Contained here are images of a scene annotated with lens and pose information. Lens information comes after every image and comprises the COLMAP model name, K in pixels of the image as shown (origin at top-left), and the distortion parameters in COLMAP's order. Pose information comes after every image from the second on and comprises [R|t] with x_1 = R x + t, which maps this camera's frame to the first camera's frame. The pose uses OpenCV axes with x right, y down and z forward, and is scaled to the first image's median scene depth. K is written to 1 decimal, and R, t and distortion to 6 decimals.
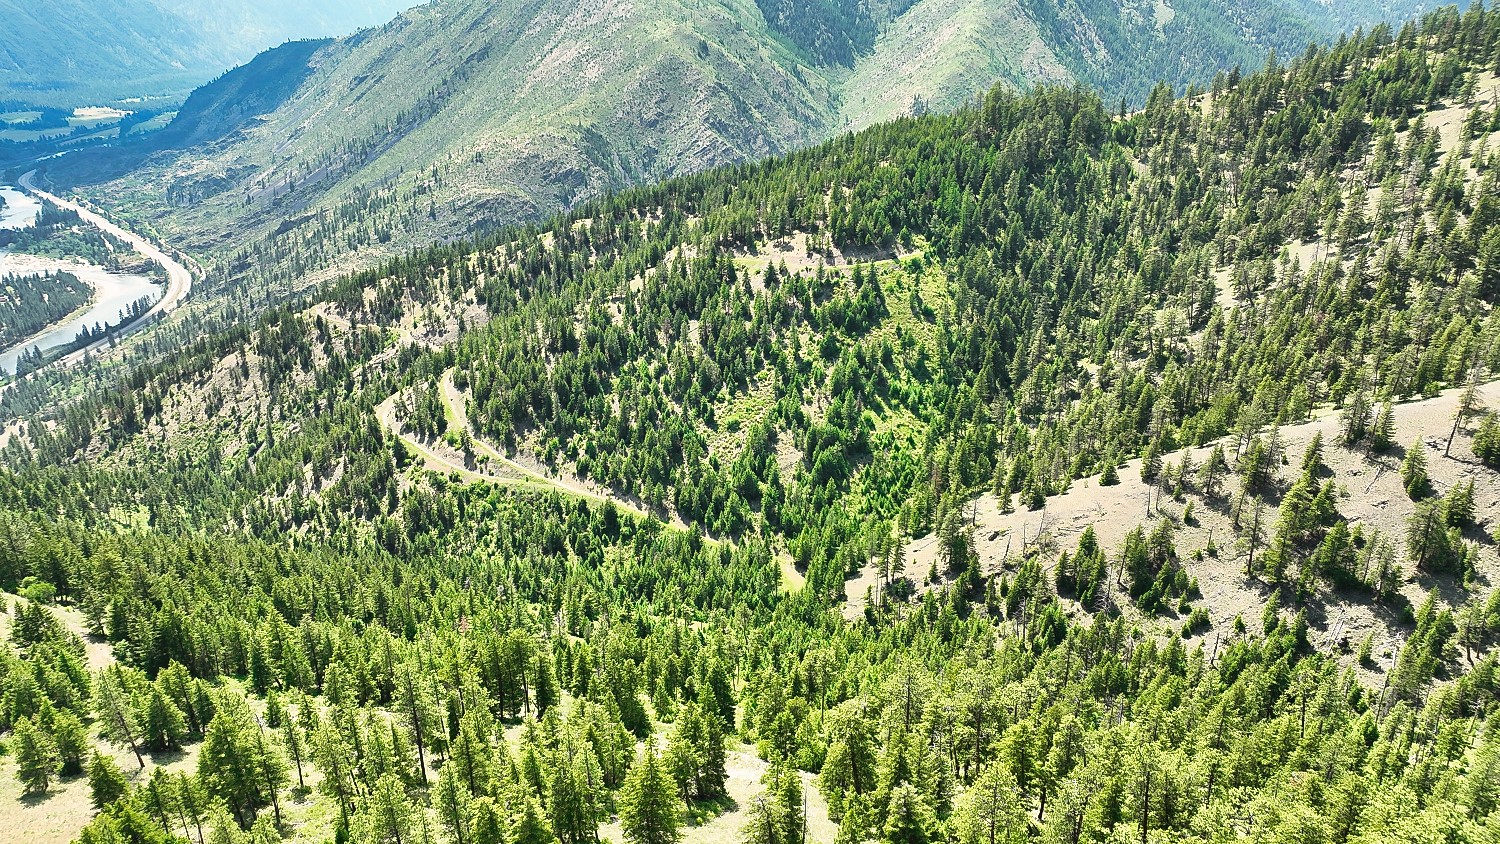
lens RADIAL K [[1059.7, 0, 748.4], [0, 1059.7, 420.0], [0, 0, 1]] dist [0.000327, 0.018749]
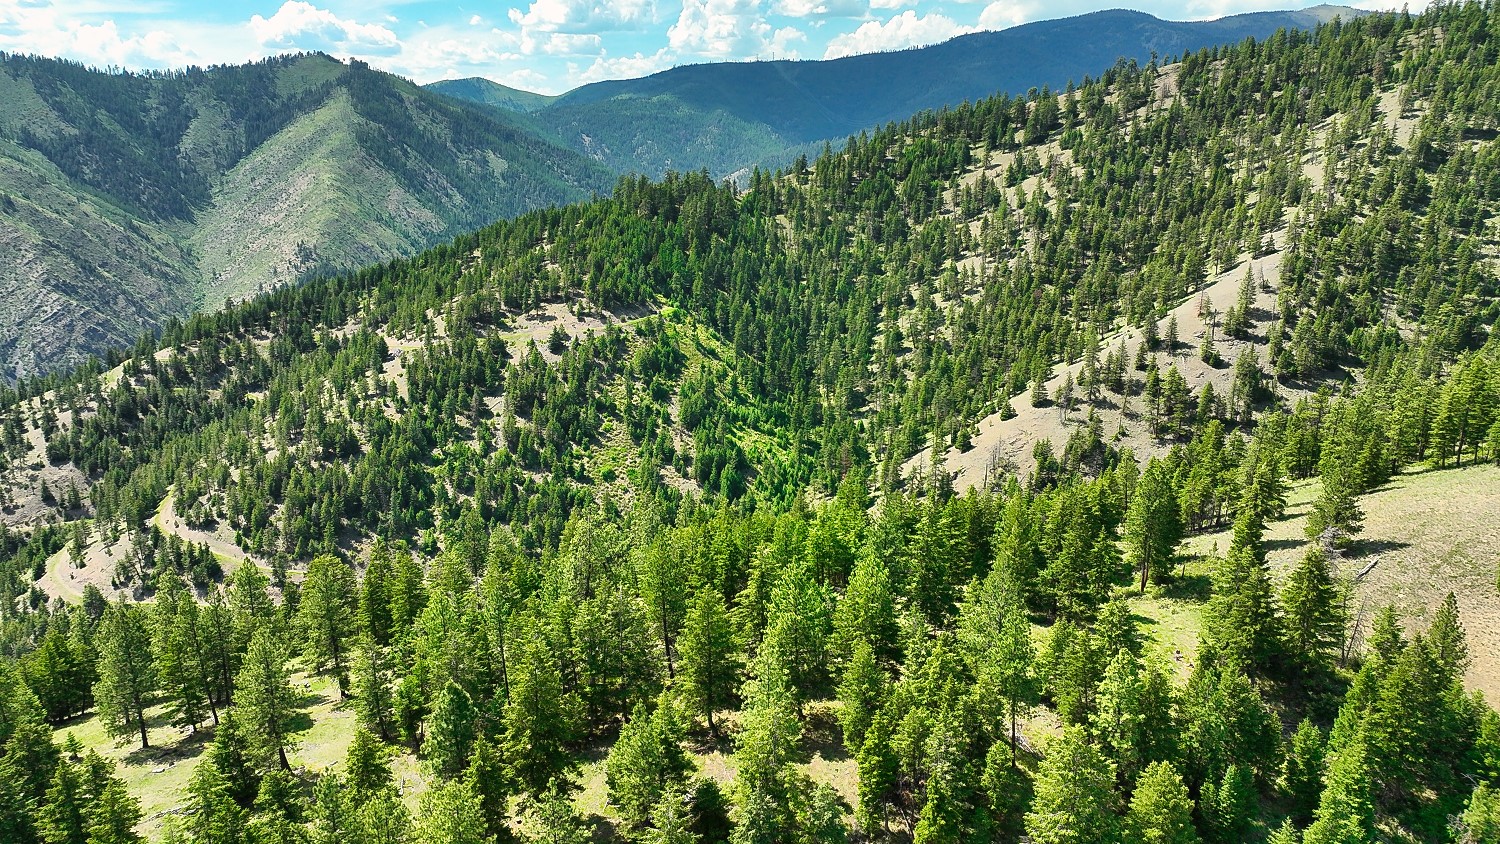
lens RADIAL K [[1059.7, 0, 748.9], [0, 1059.7, 425.8], [0, 0, 1]] dist [0.000327, 0.018749]
pose [[0.783944, -0.157016, 0.600648, -0.442659], [0.240713, 0.968681, -0.060947, 0.046386], [-0.572266, 0.192363, 0.797187, 0.099041]]
